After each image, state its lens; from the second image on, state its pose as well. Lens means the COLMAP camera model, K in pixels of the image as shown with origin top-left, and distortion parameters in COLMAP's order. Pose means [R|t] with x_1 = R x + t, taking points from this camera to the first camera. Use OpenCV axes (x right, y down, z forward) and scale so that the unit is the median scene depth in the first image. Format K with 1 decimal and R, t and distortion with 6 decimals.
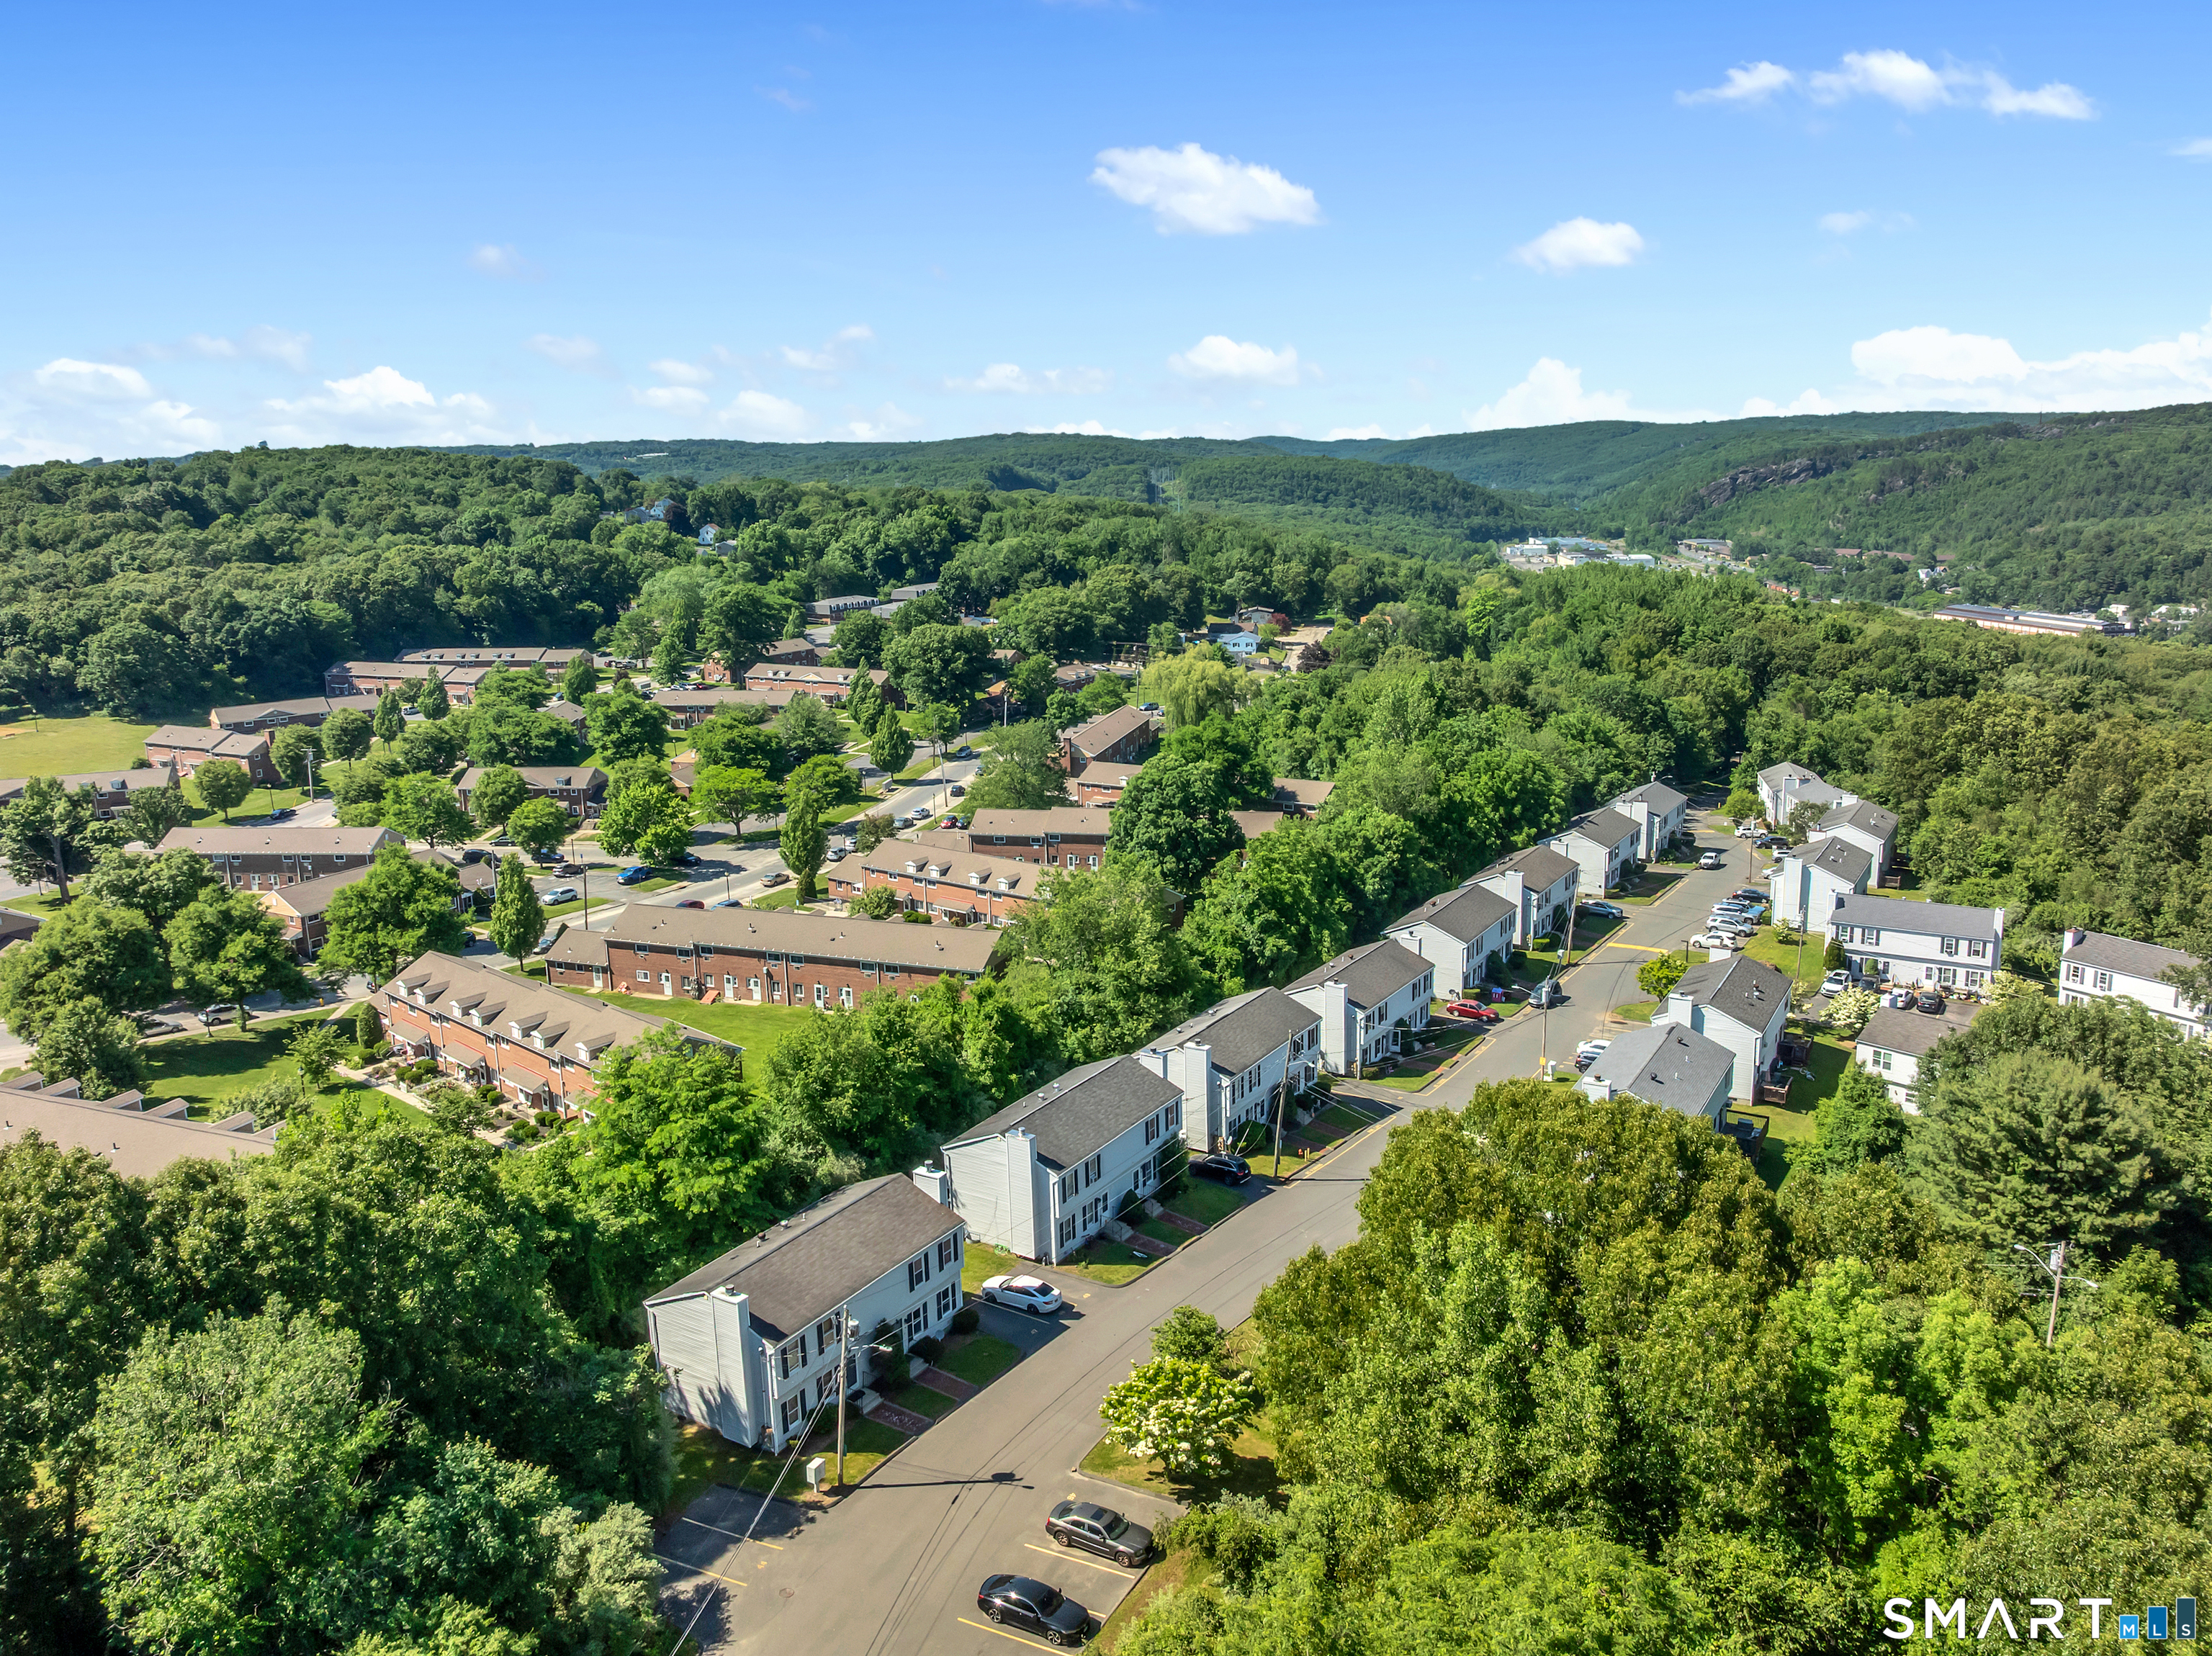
lens RADIAL K [[1603.7, 0, 1106.0], [0, 1603.7, 828.0], [0, 0, 1]] dist [-0.033701, -0.003431]
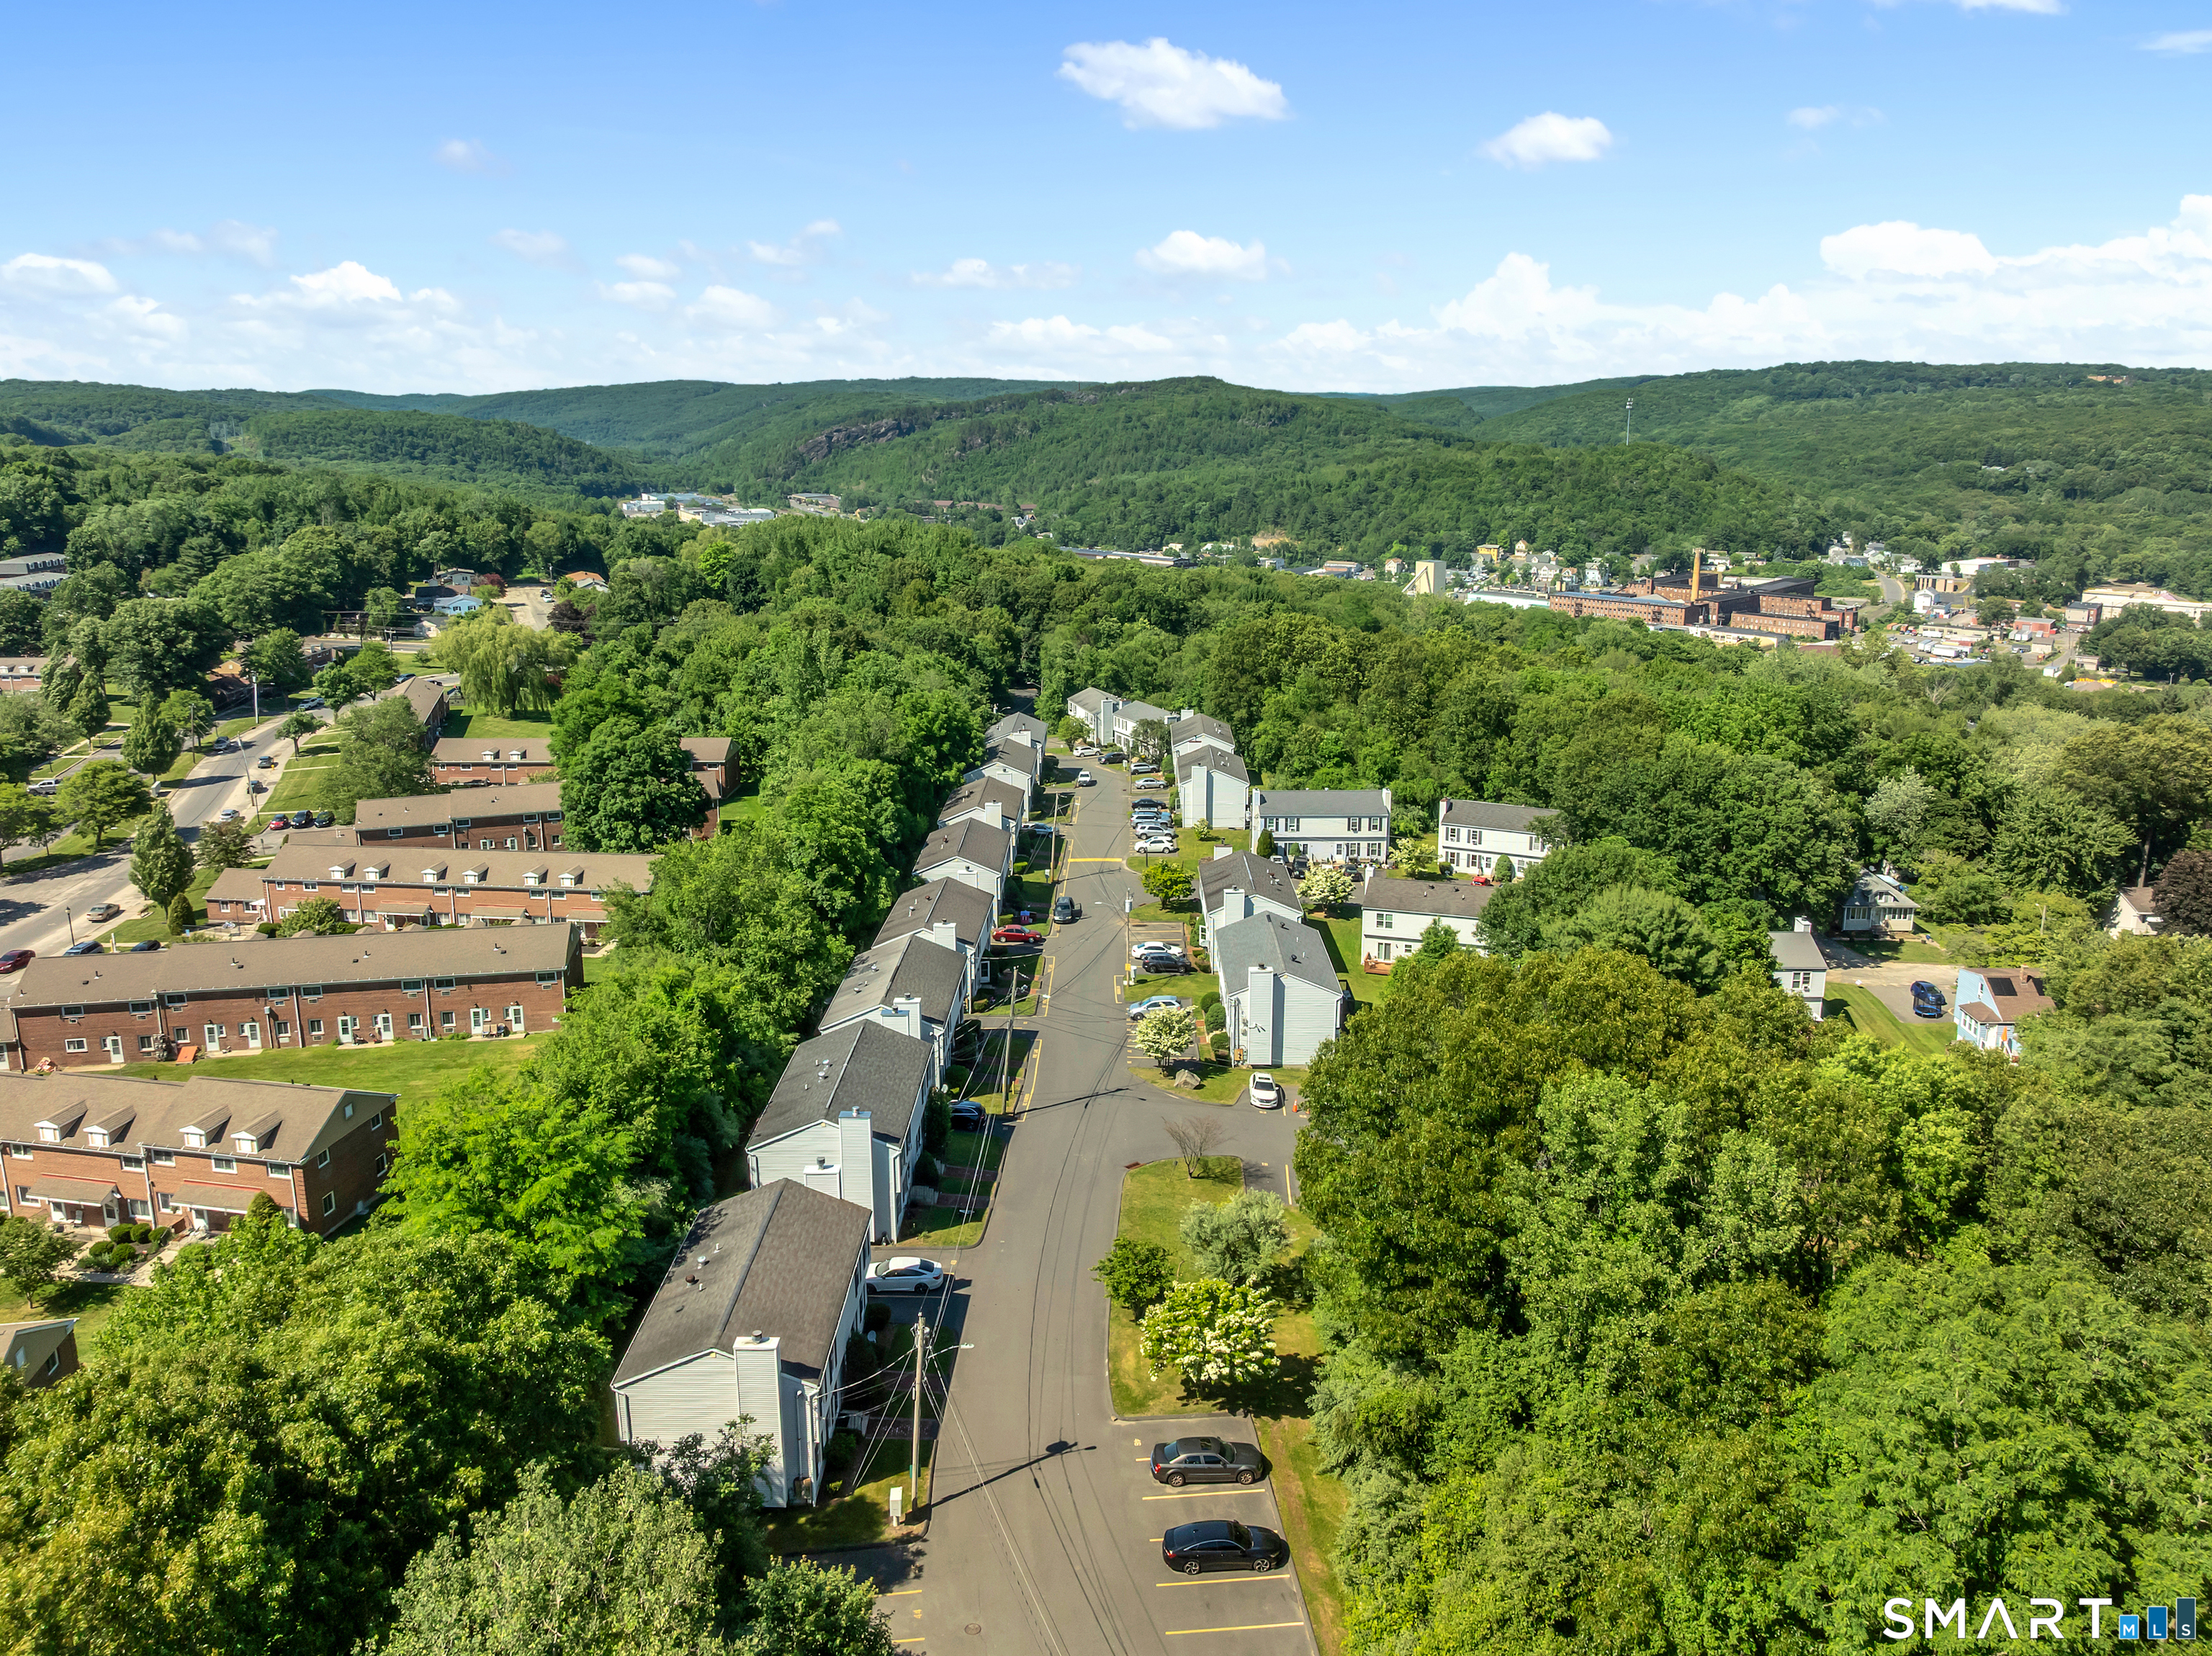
lens RADIAL K [[1570.3, 0, 1108.3], [0, 1570.3, 781.0], [0, 0, 1]] dist [-0.015874, -0.036548]
pose [[0.854498, -0.097930, 0.510140, -0.196751], [0.097120, 0.994870, 0.028304, -0.008473], [-0.510295, 0.025359, 0.859625, 0.062905]]
